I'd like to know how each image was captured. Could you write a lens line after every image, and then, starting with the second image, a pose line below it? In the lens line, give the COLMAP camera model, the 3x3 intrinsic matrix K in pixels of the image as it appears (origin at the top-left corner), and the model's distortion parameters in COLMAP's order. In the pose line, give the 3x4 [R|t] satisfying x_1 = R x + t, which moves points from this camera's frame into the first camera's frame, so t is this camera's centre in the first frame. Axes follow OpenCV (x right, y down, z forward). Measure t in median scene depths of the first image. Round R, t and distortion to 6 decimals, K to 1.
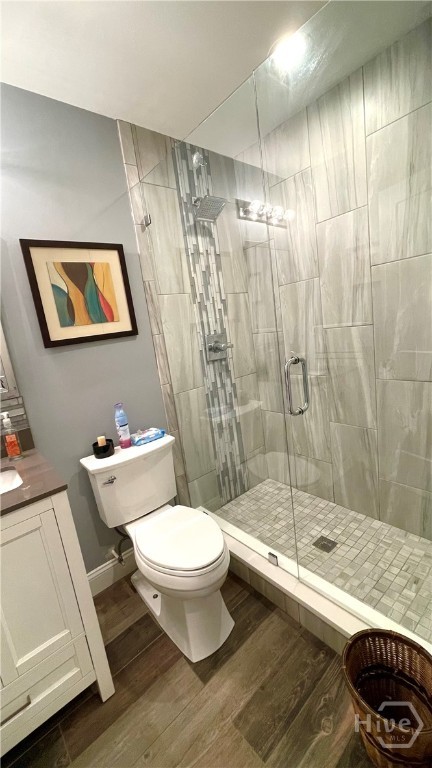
lens RADIAL K [[310.6, 0, 218.2], [0, 310.6, 383.5], [0, 0, 1]] dist [0.001870, 0.000303]
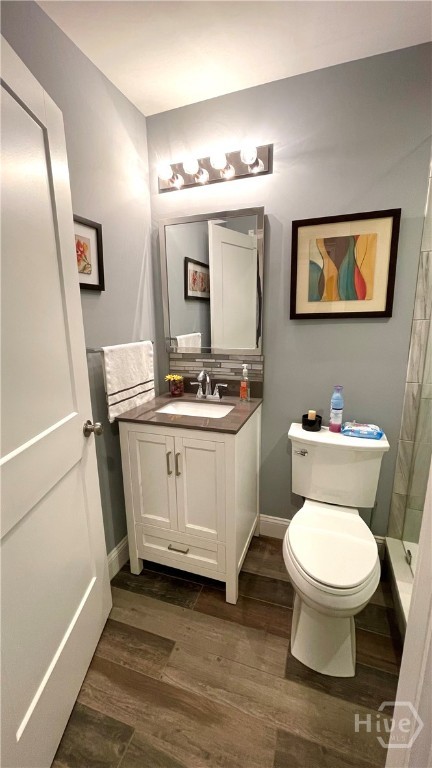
lens RADIAL K [[310.6, 0, 218.2], [0, 310.6, 383.5], [0, 0, 1]] dist [0.001870, 0.000303]
pose [[0.495612, 0.301053, -0.814700, 0.288893], [-0.216118, 0.951249, 0.220039, -0.077259], [0.841226, 0.067018, 0.536514, 0.170143]]
